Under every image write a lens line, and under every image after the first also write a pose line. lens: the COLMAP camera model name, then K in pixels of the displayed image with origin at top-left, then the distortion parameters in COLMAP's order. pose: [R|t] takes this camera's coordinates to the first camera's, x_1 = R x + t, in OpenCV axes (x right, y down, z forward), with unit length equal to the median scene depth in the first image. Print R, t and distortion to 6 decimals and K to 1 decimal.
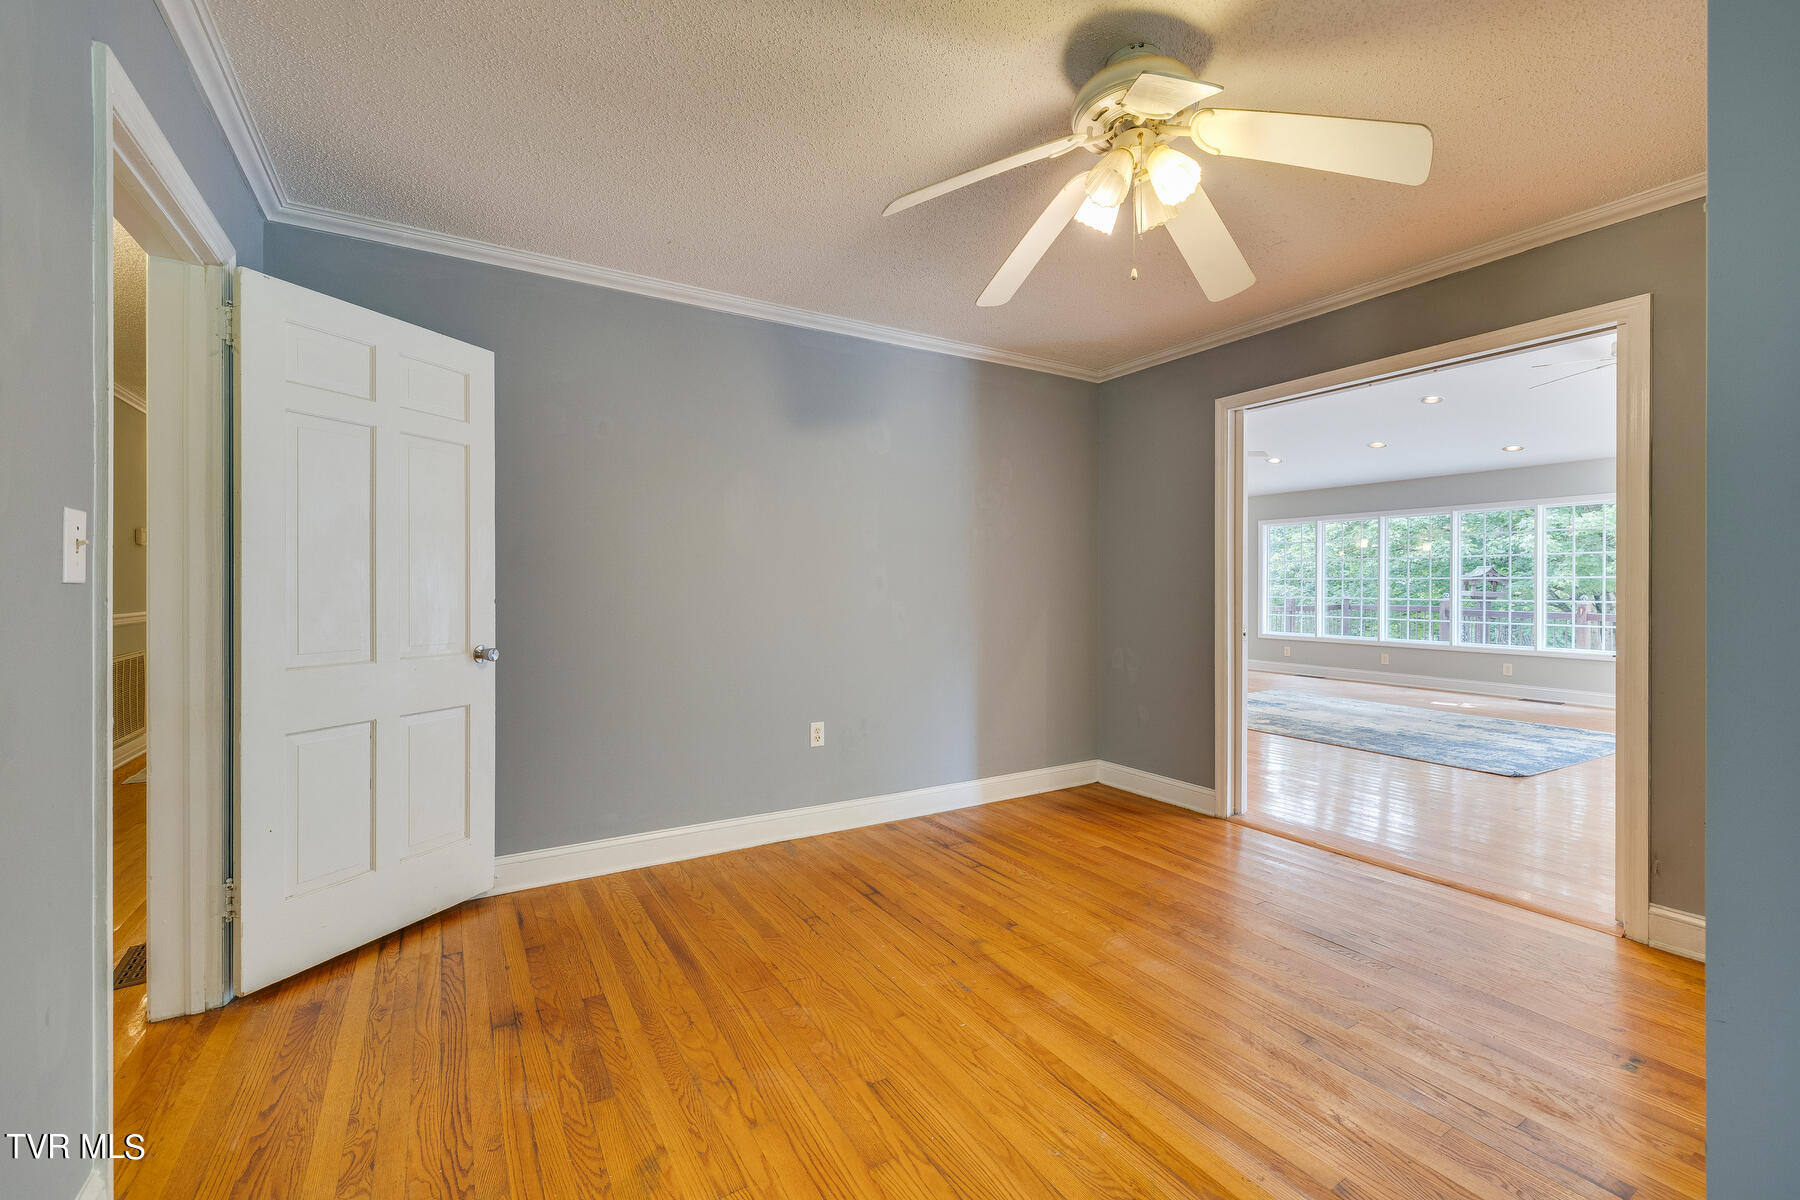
lens RADIAL K [[759.9, 0, 895.7], [0, 759.9, 594.0], [0, 0, 1]] dist [-0.000526, 0.000084]
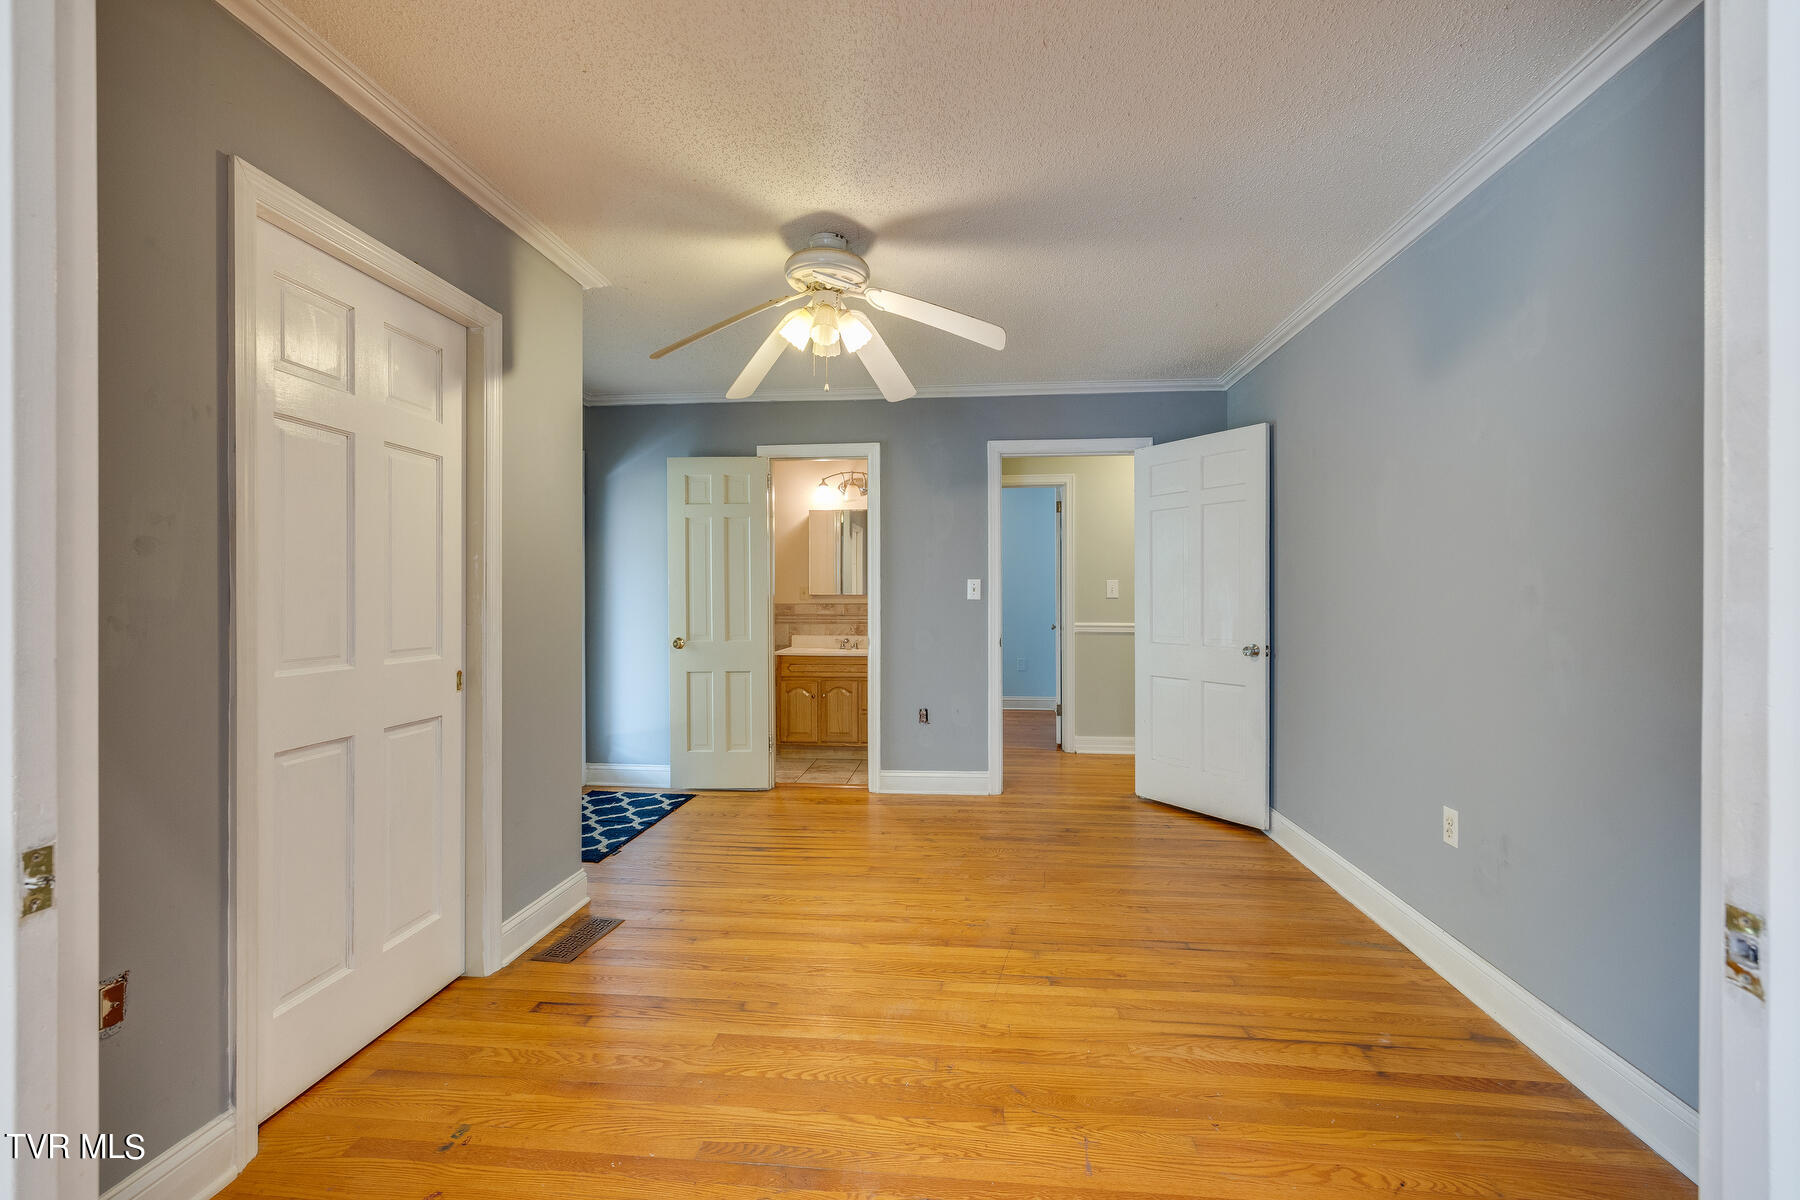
lens RADIAL K [[759.9, 0, 899.7], [0, 759.9, 596.3], [0, 0, 1]] dist [-0.000526, 0.000084]
pose [[-0.602618, 0.000618, -0.798029, 0.913469], [-0.003964, 0.999985, 0.003768, -0.020034], [0.798020, 0.005434, -0.602607, 1.303059]]
